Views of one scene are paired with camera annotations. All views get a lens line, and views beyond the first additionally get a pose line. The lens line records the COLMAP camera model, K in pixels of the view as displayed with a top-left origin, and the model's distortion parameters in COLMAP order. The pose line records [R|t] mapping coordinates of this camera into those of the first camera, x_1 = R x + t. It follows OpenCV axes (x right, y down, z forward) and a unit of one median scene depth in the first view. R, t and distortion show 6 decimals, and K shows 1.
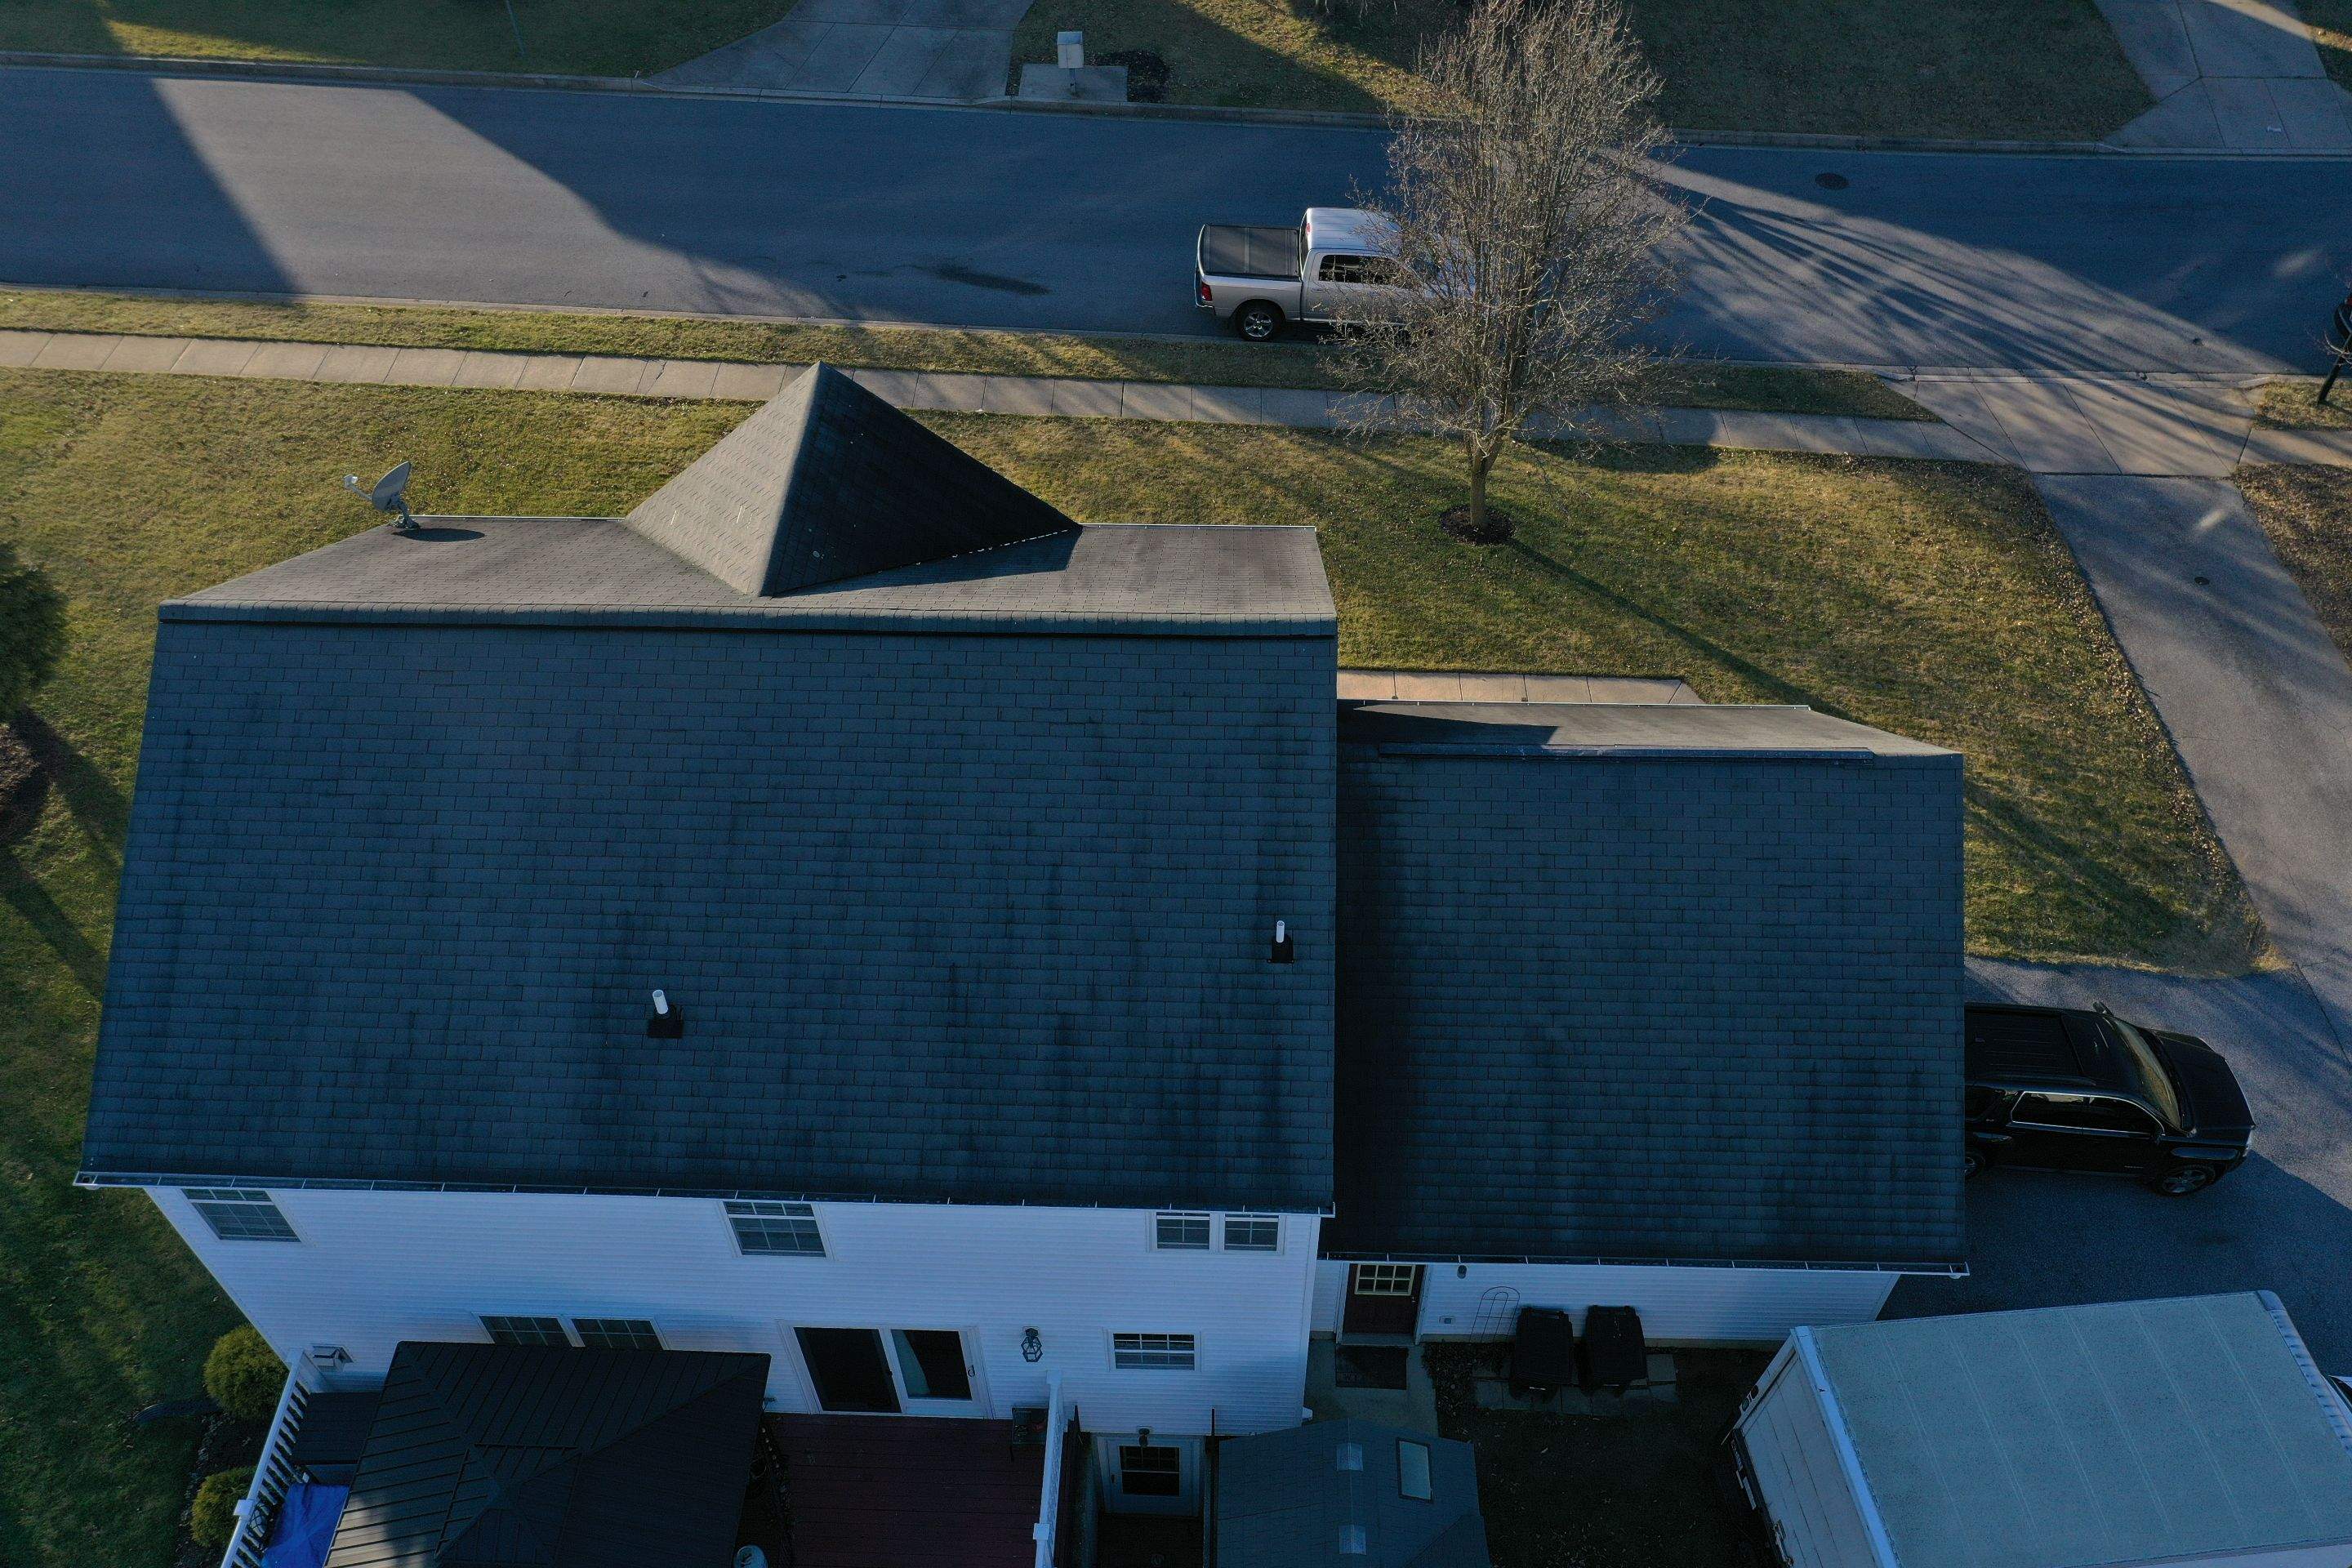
lens RADIAL K [[1858.4, 0, 1166.5], [0, 1858.4, 791.0], [0, 0, 1]] dist [-0.007900, -0.001603]
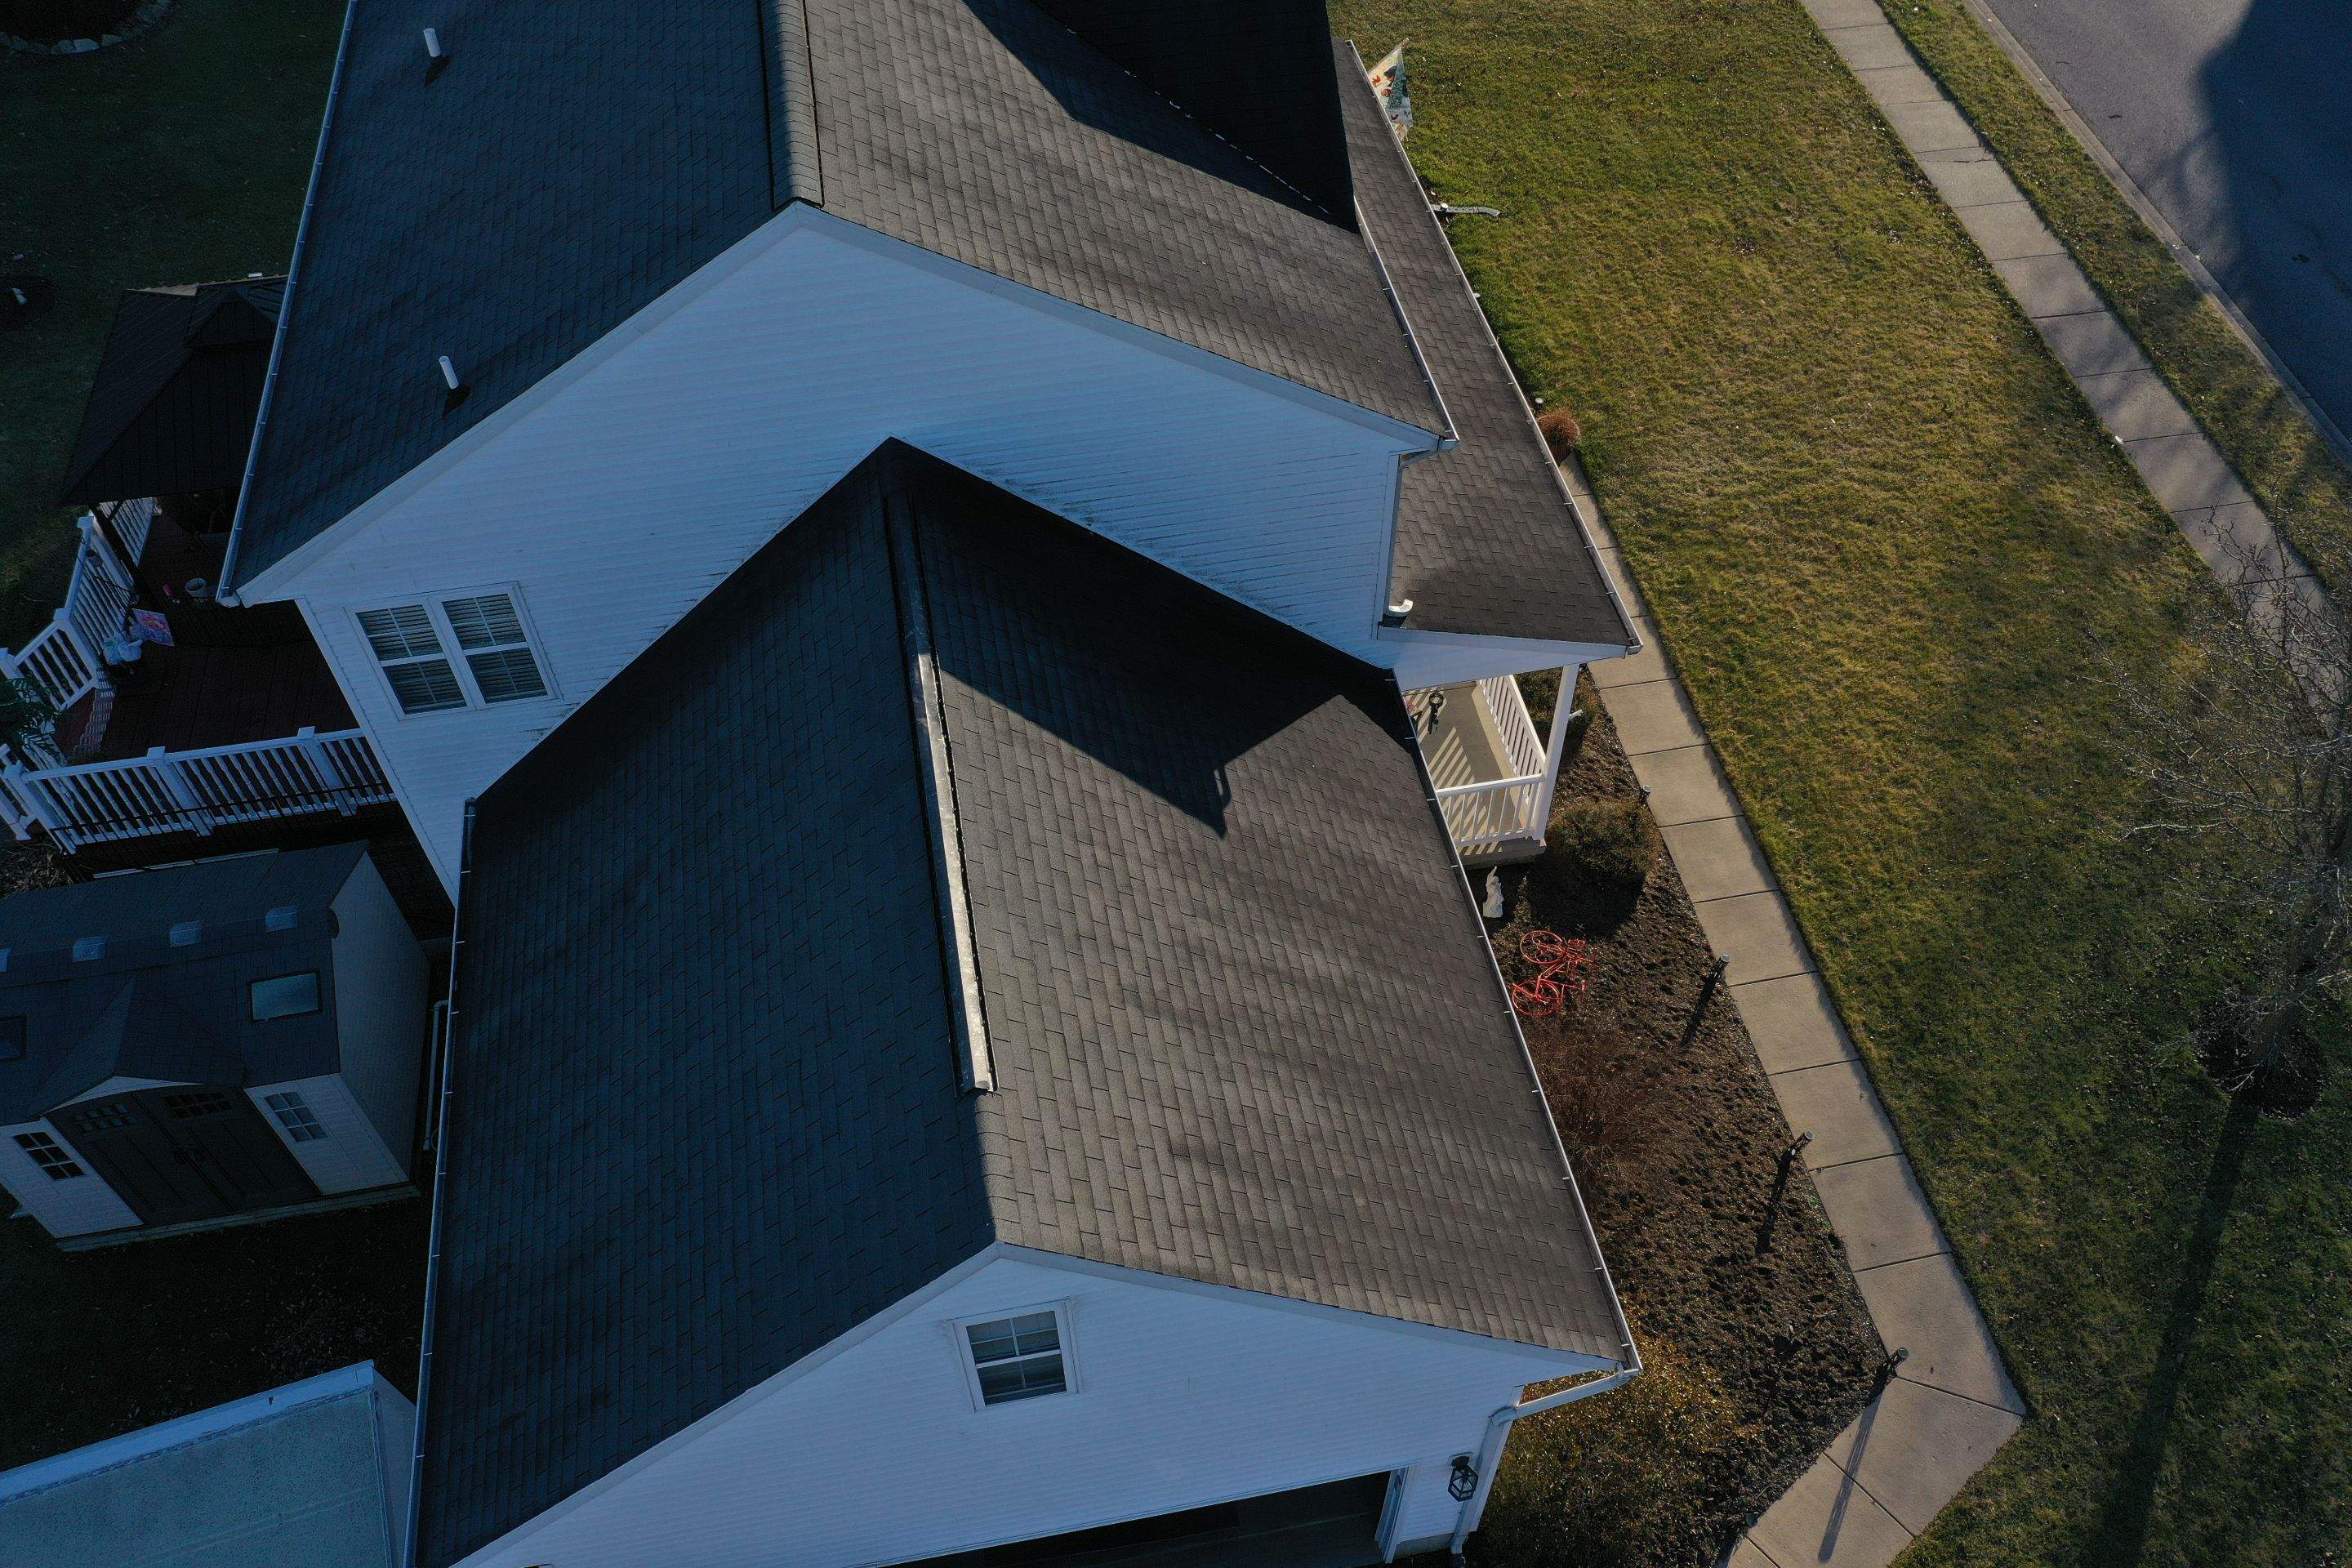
lens RADIAL K [[1858.4, 0, 1171.1], [0, 1858.4, 792.8], [0, 0, 1]] dist [-0.007900, -0.001603]
pose [[0.211714, 0.756994, -0.618172, 0.609004], [-0.708864, 0.554375, 0.436096, -0.315148], [0.672821, 0.345872, 0.653976, 0.610824]]
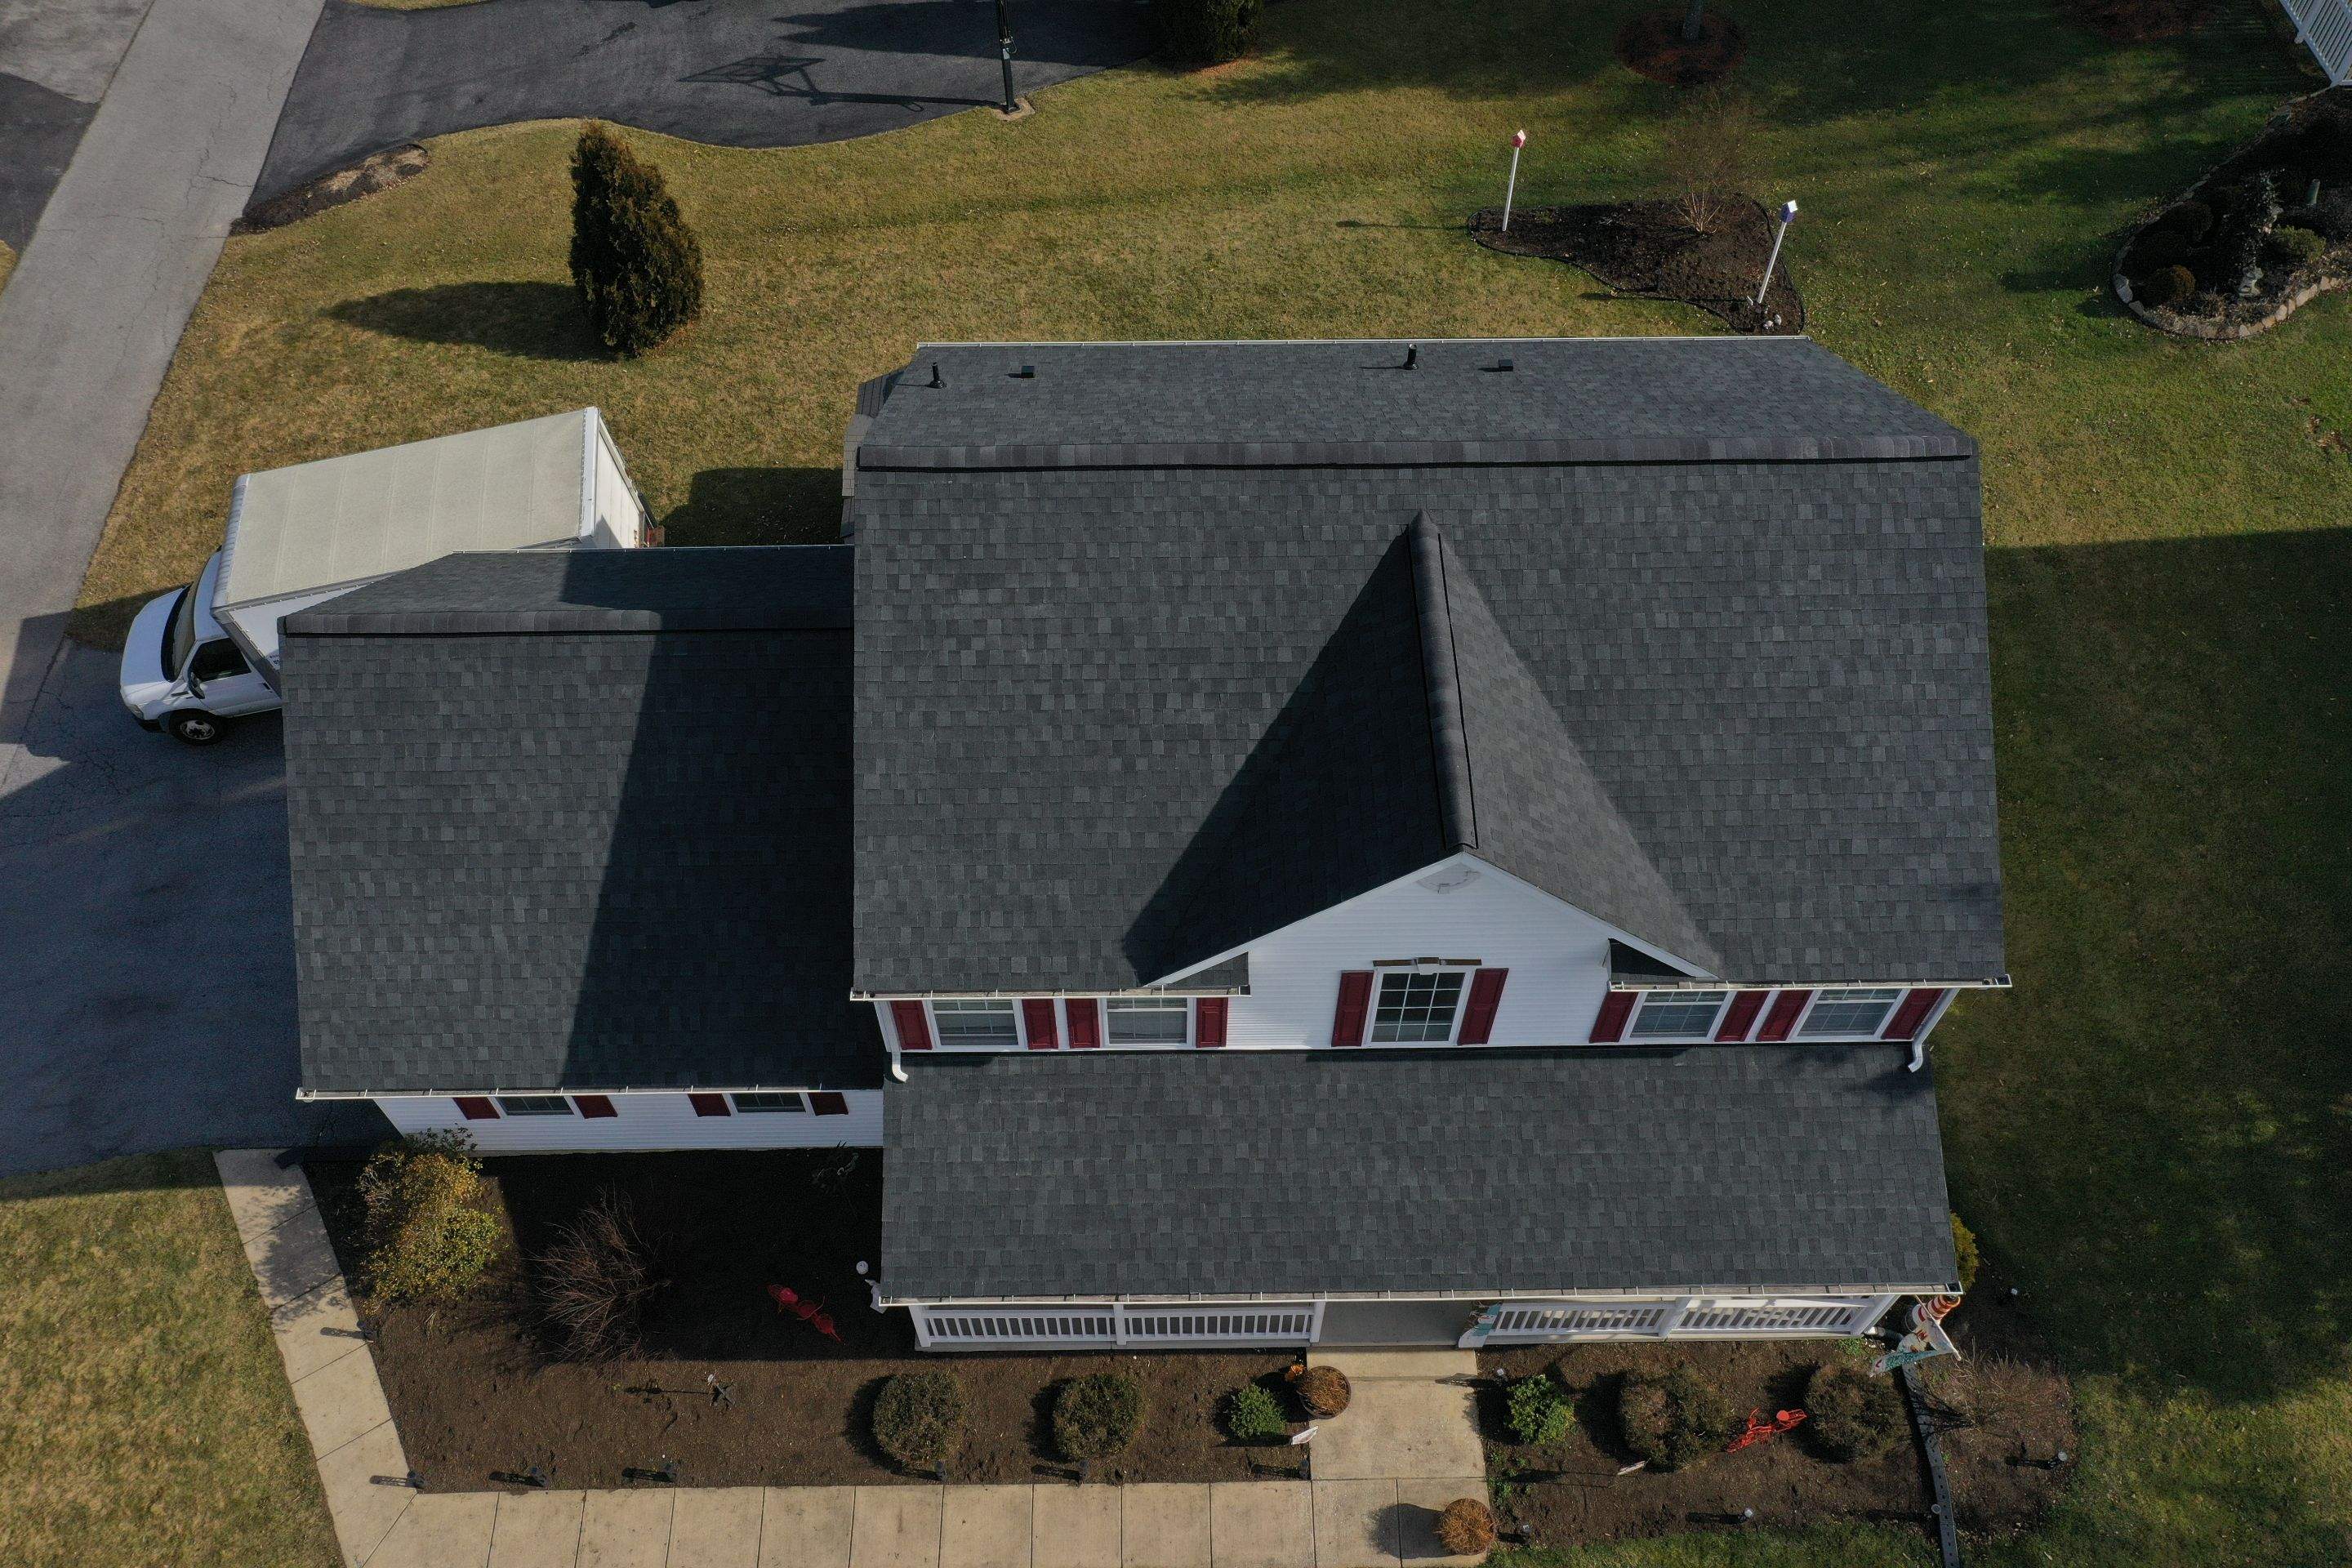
lens RADIAL K [[1858.4, 0, 1167.9], [0, 1858.4, 788.1], [0, 0, 1]] dist [-0.007900, -0.001603]
pose [[-0.998789, 0.047985, -0.010834, -0.057522], [-0.020548, -0.206865, 0.978154, -1.005261], [0.044695, 0.977192, 0.207601, 0.829494]]
